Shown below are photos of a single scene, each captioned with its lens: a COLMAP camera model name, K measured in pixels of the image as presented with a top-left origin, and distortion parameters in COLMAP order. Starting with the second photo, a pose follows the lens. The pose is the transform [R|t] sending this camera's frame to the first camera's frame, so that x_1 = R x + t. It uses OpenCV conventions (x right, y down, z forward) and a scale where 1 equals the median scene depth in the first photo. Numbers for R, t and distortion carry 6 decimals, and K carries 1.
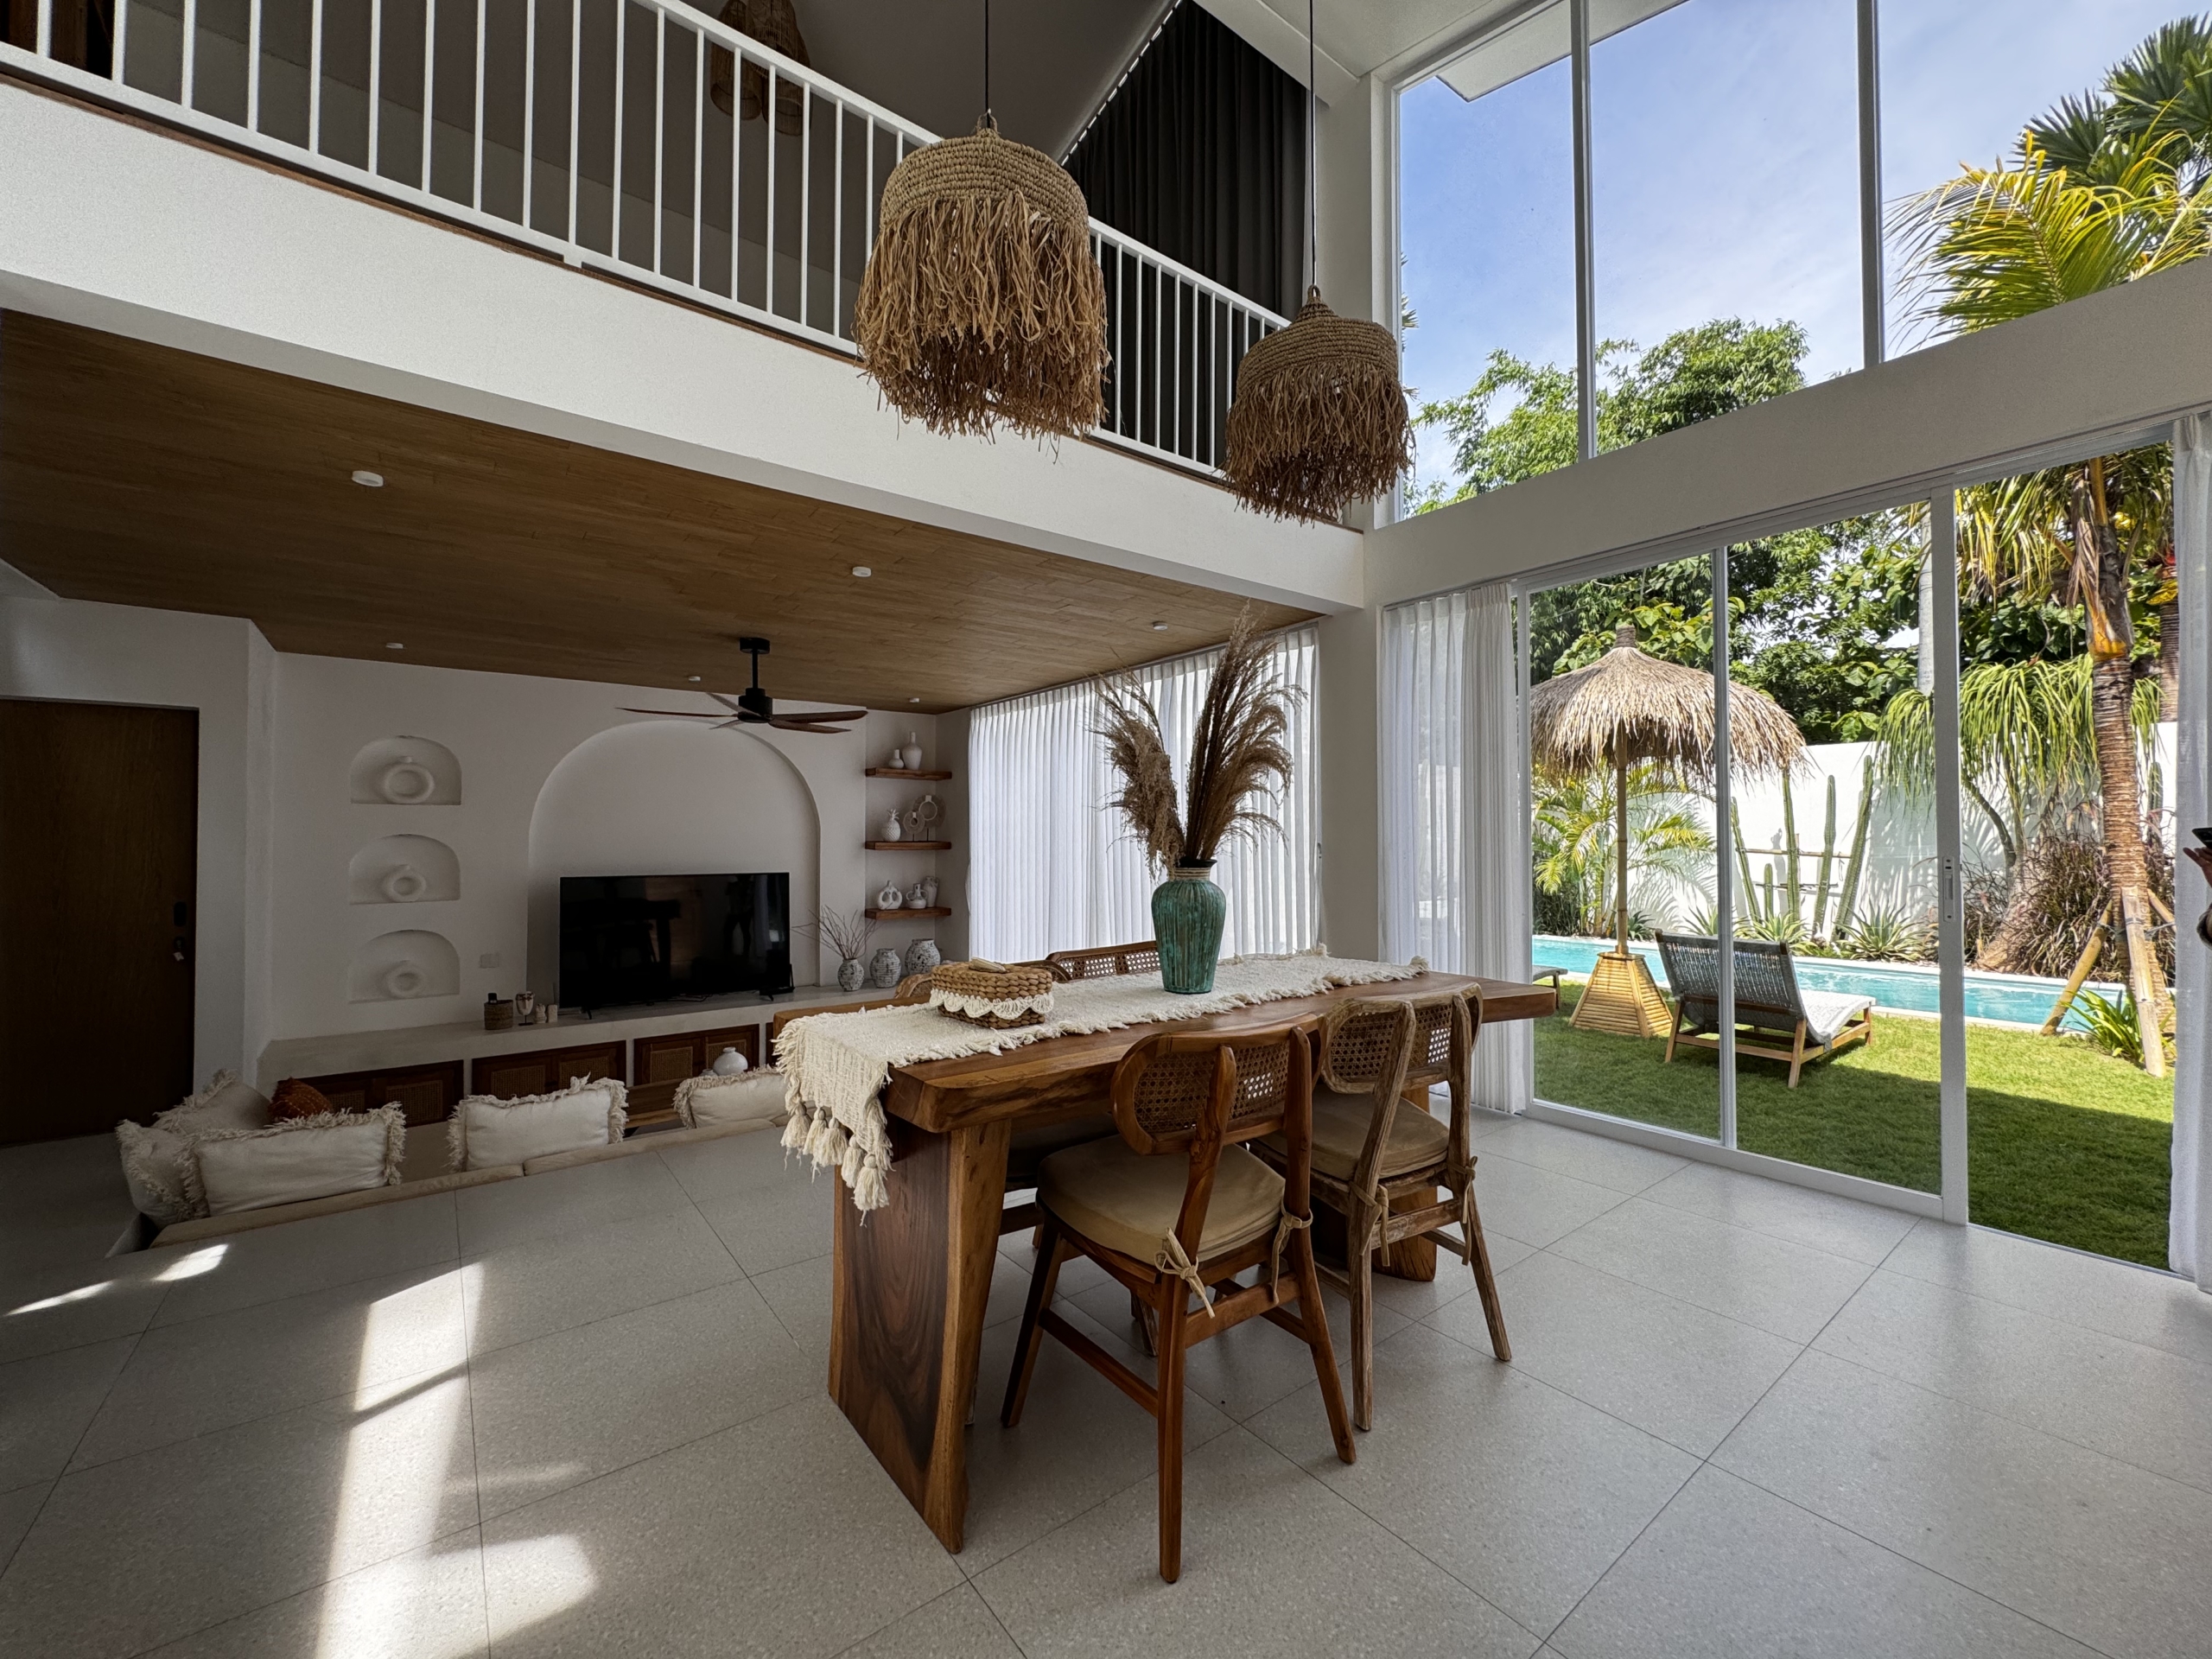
lens RADIAL K [[889.2, 0, 1099.3], [0, 889.2, 818.0], [0, 0, 1]] dist [-0.002424, -0.000419]
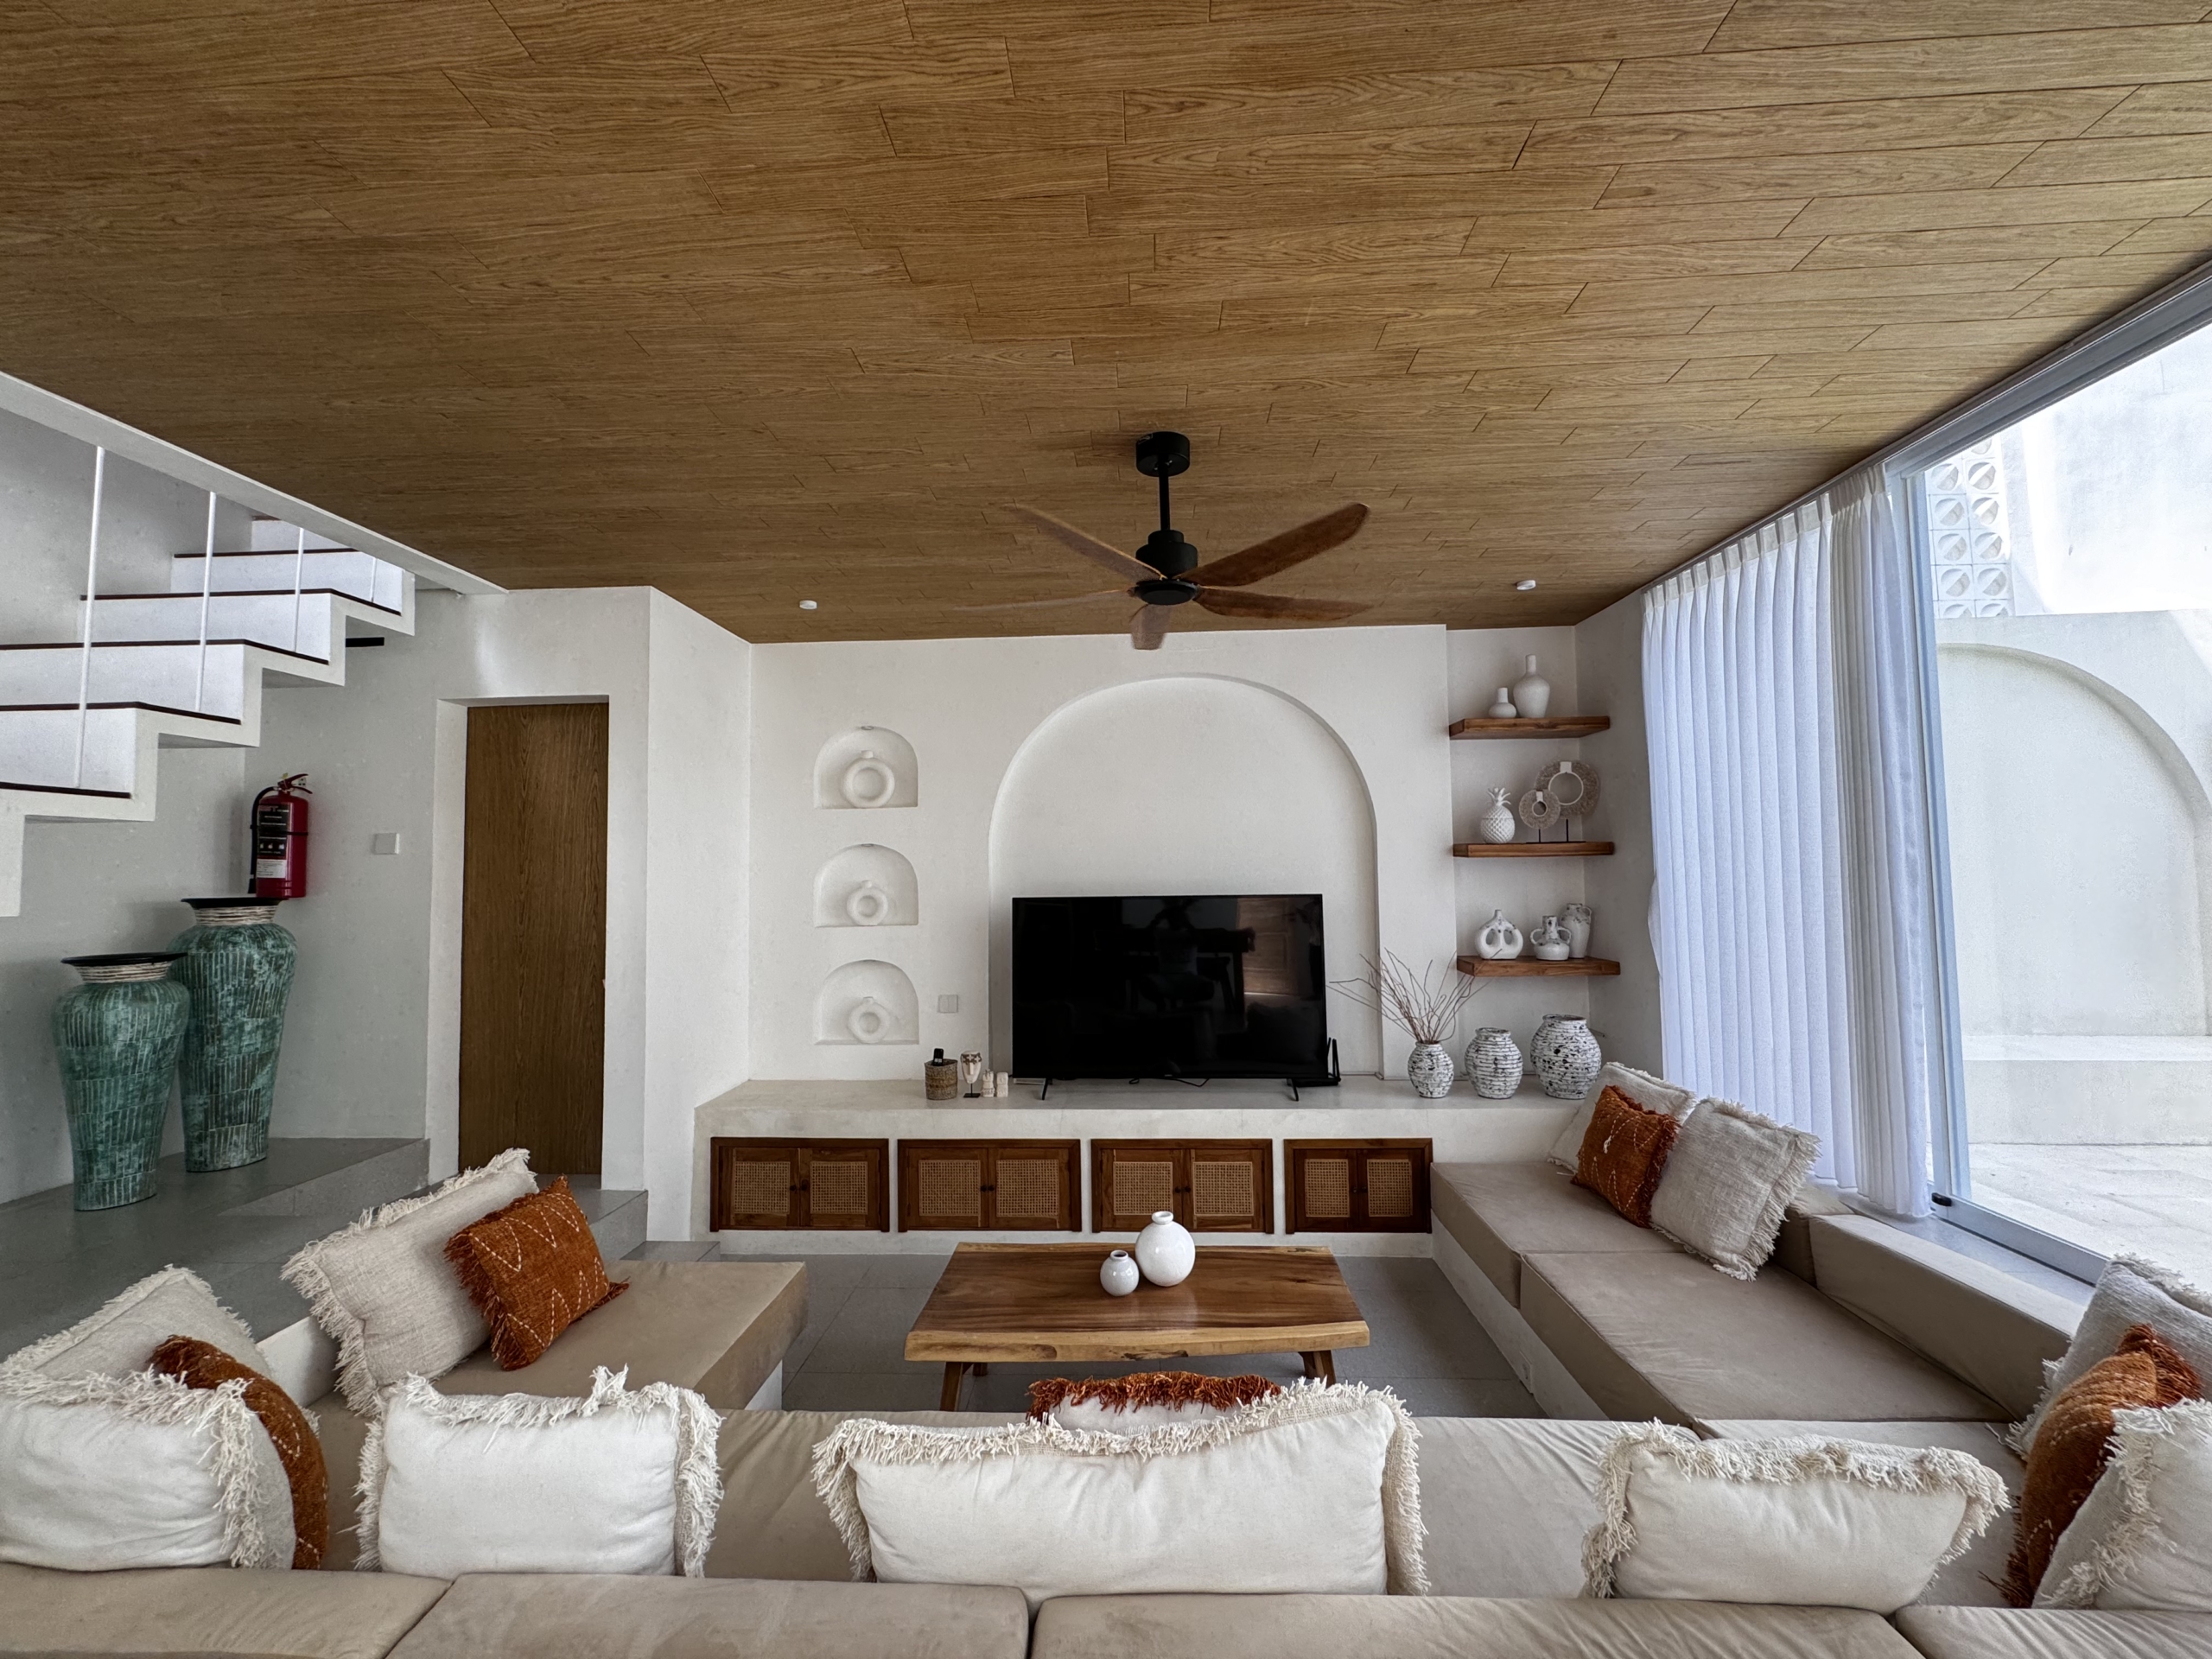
lens RADIAL K [[889.2, 0, 1105.9], [0, 889.2, 828.5], [0, 0, 1]] dist [-0.002424, -0.000419]
pose [[0.770252, -0.040866, -0.636429, -0.065230], [0.029809, 0.999161, -0.028081, 0.027870], [0.637043, 0.002659, 0.770824, 0.417310]]
